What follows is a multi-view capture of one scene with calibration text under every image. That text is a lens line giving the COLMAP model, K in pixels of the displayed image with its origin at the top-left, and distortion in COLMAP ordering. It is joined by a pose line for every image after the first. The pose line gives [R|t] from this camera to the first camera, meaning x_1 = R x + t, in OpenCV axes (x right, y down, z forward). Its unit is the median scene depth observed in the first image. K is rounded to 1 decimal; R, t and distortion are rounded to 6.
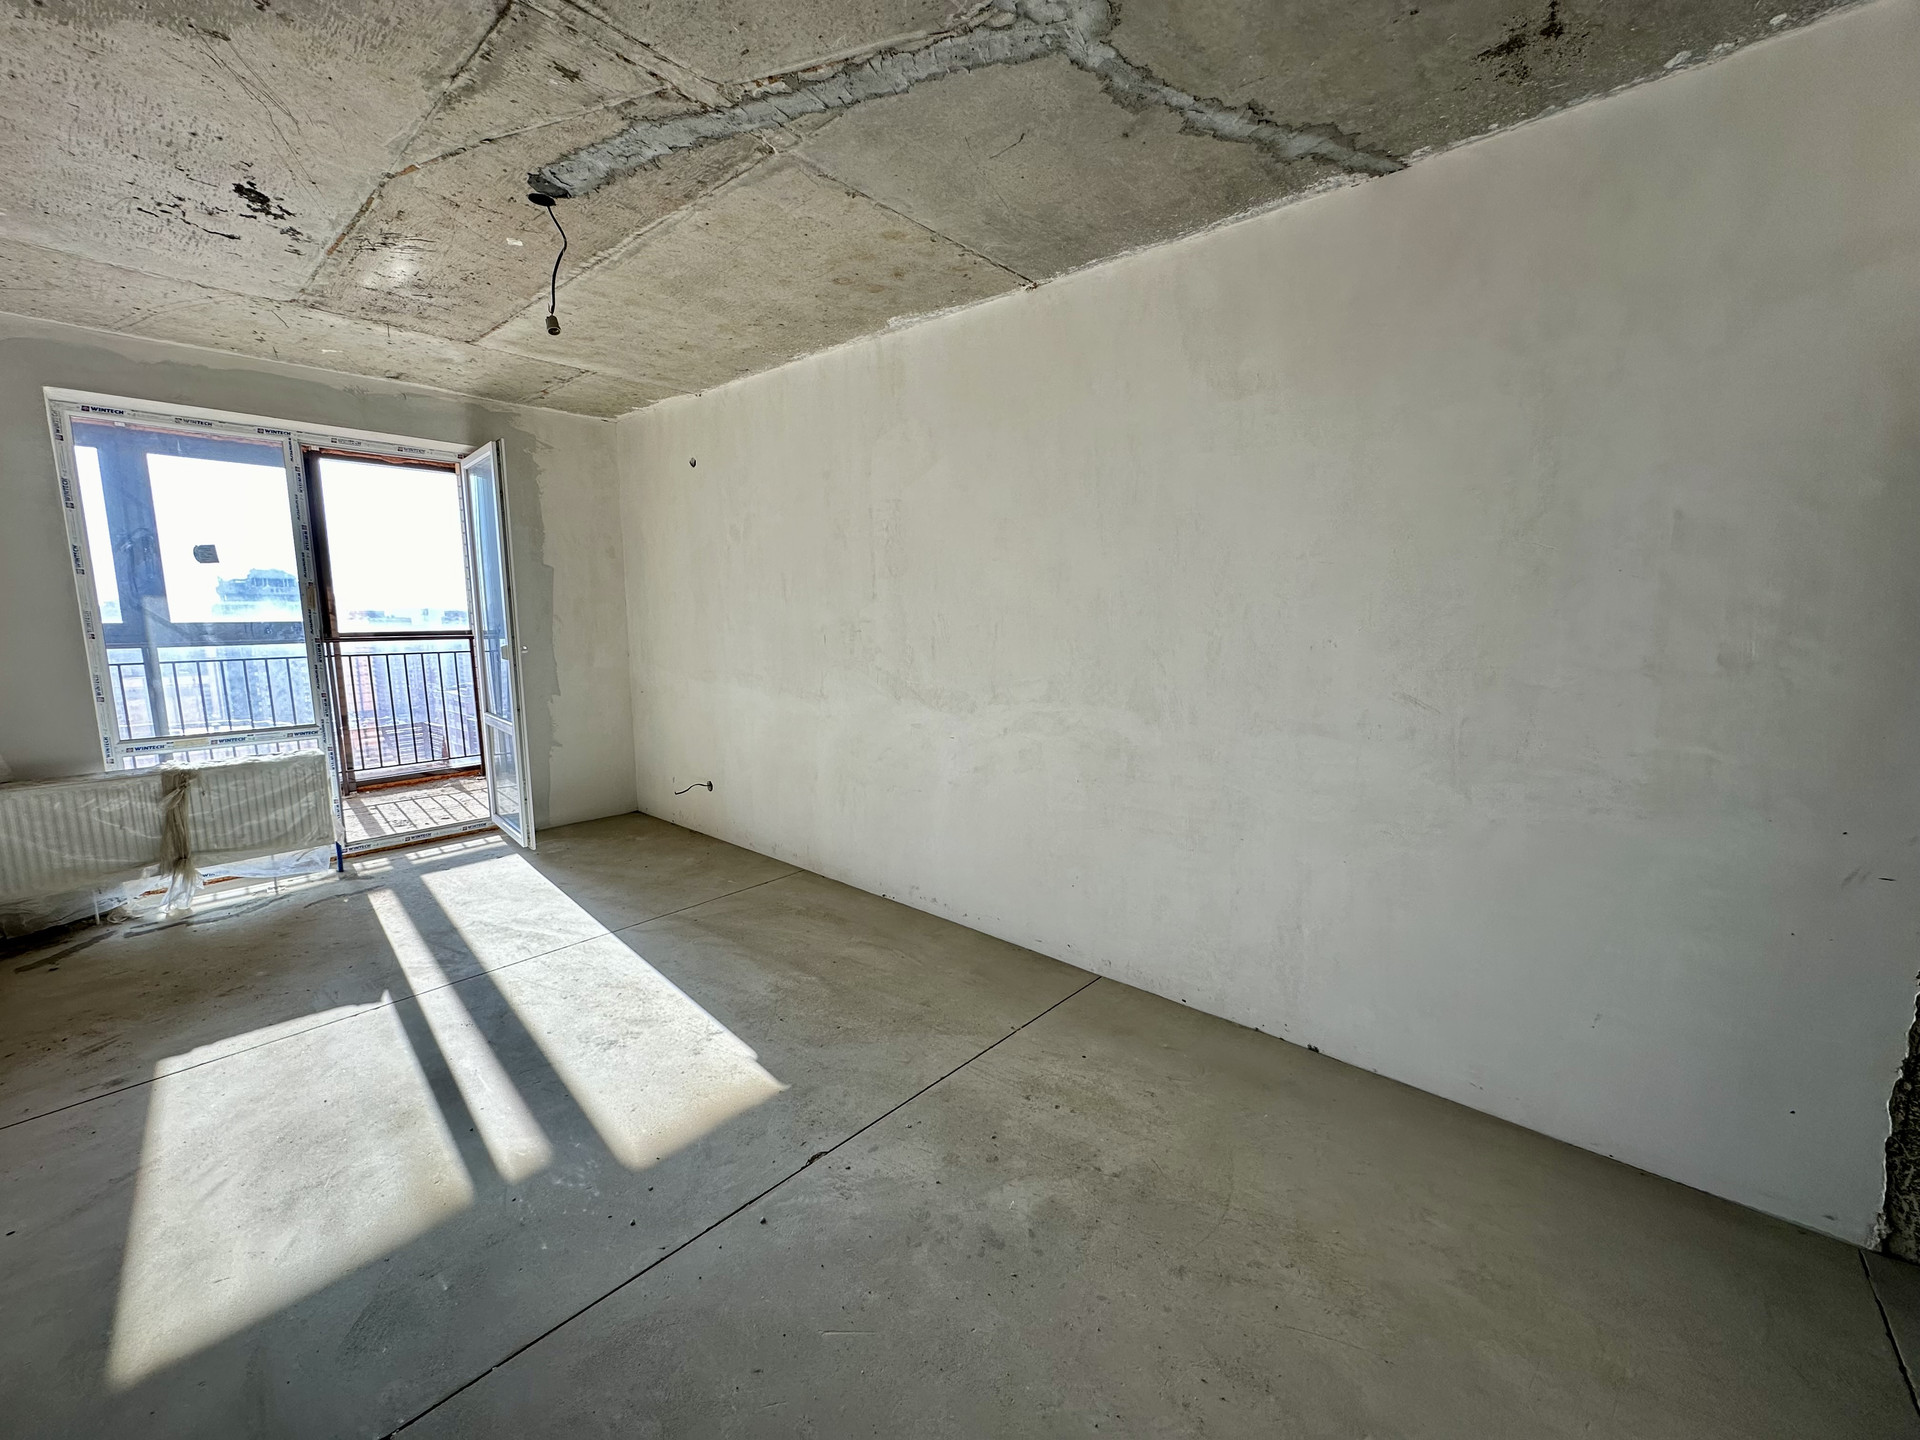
lens RADIAL K [[766.9, 0, 958.1], [0, 766.9, 720.1], [0, 0, 1]] dist [-0.001675, -0.000221]
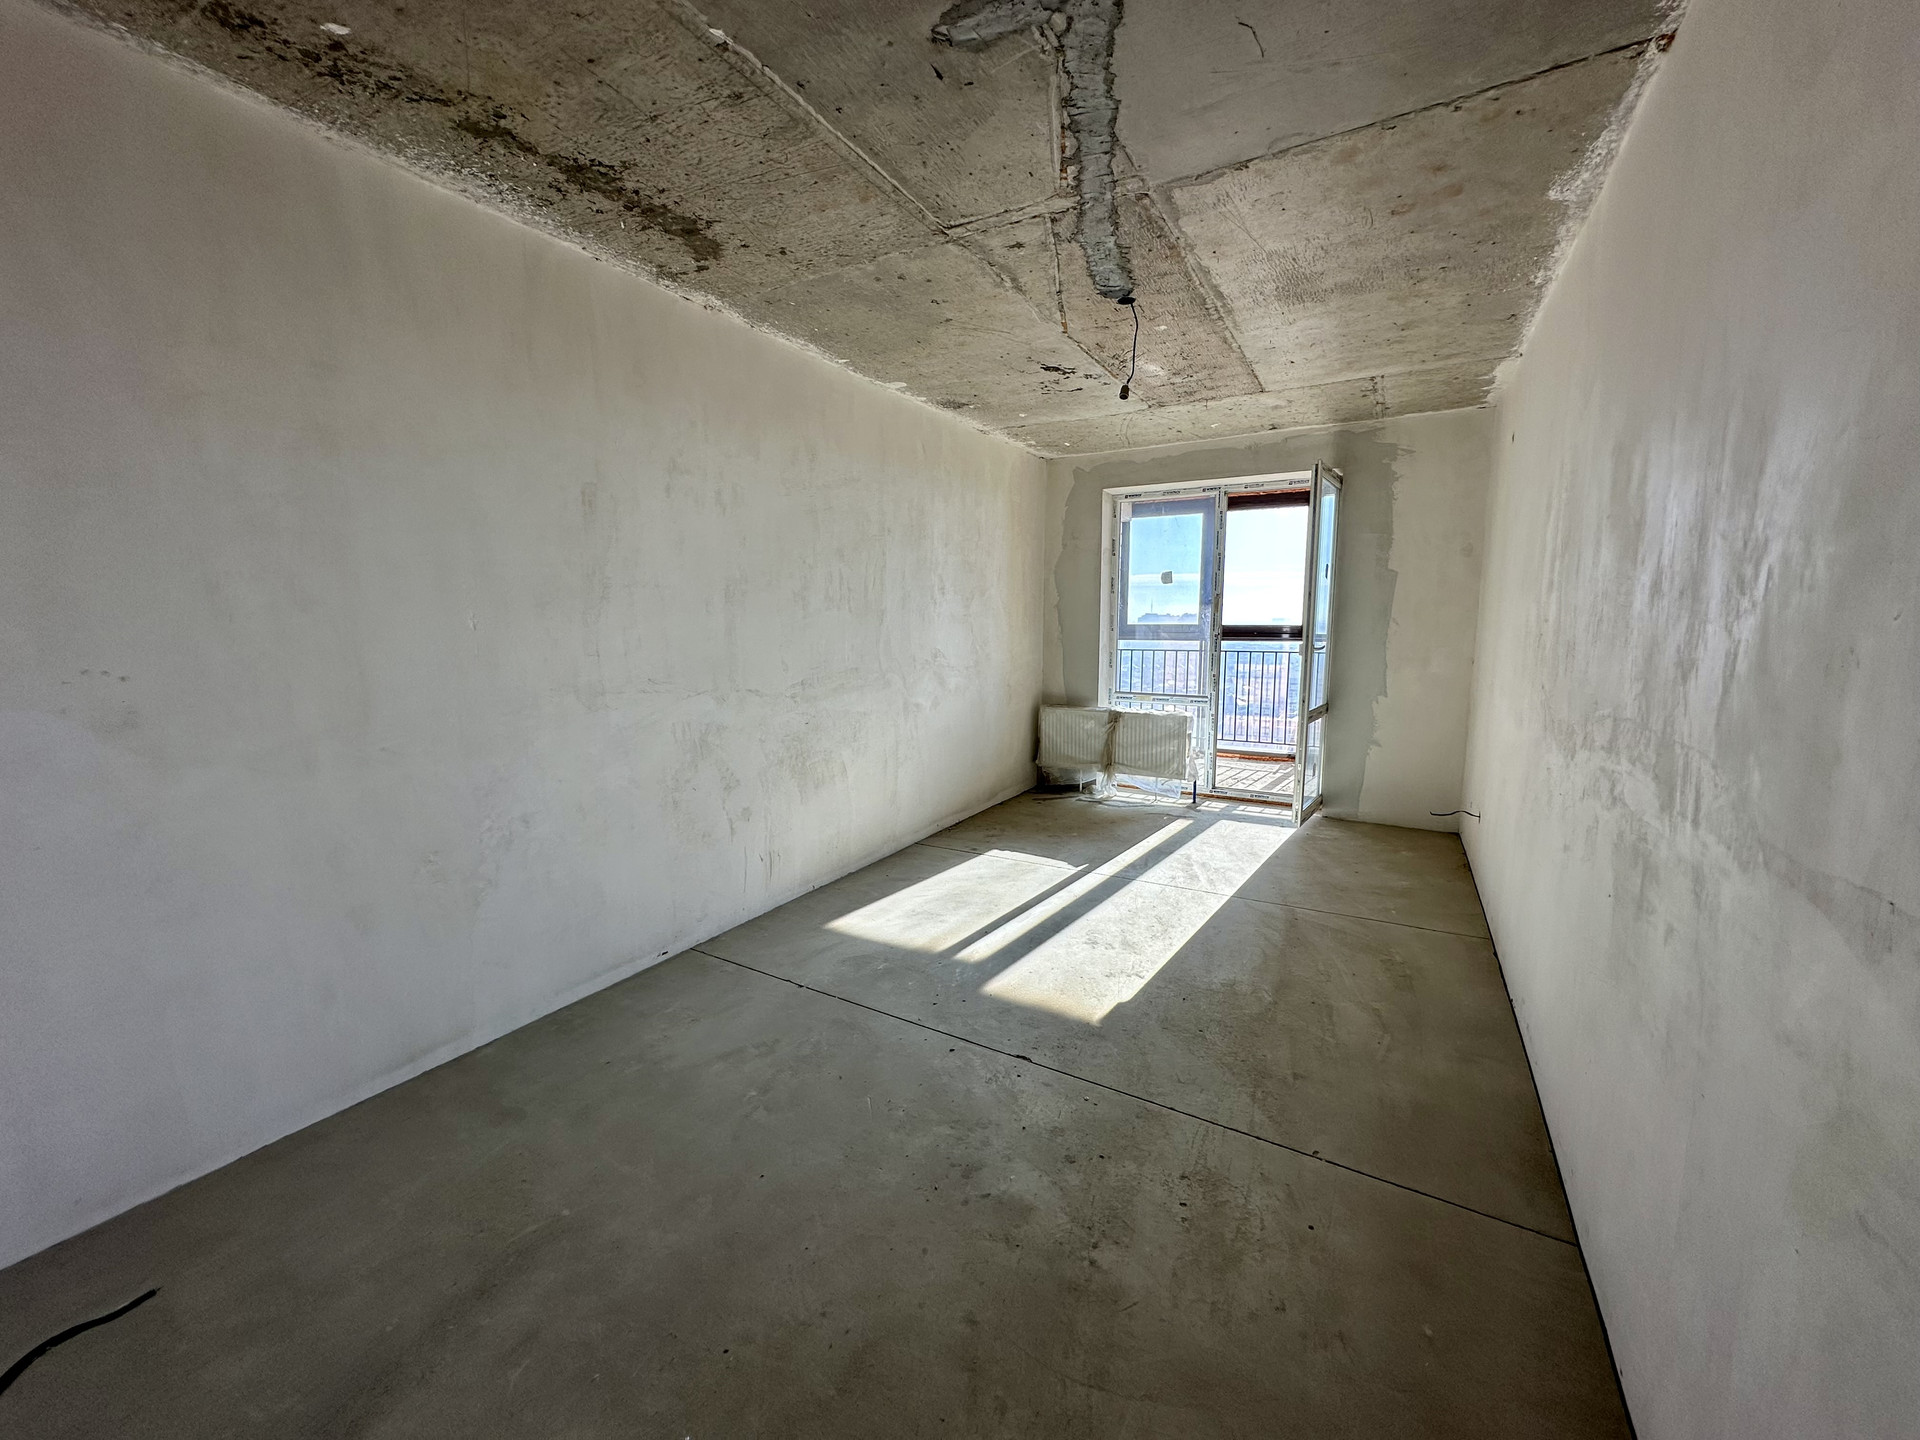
lens RADIAL K [[766.9, 0, 959.9], [0, 766.9, 718.6], [0, 0, 1]] dist [-0.001675, -0.000221]
pose [[0.185317, 0.122637, -0.974996, 0.589462], [-0.141593, 0.985161, 0.097003, -0.034788], [0.972424, 0.120076, 0.199932, 0.394844]]
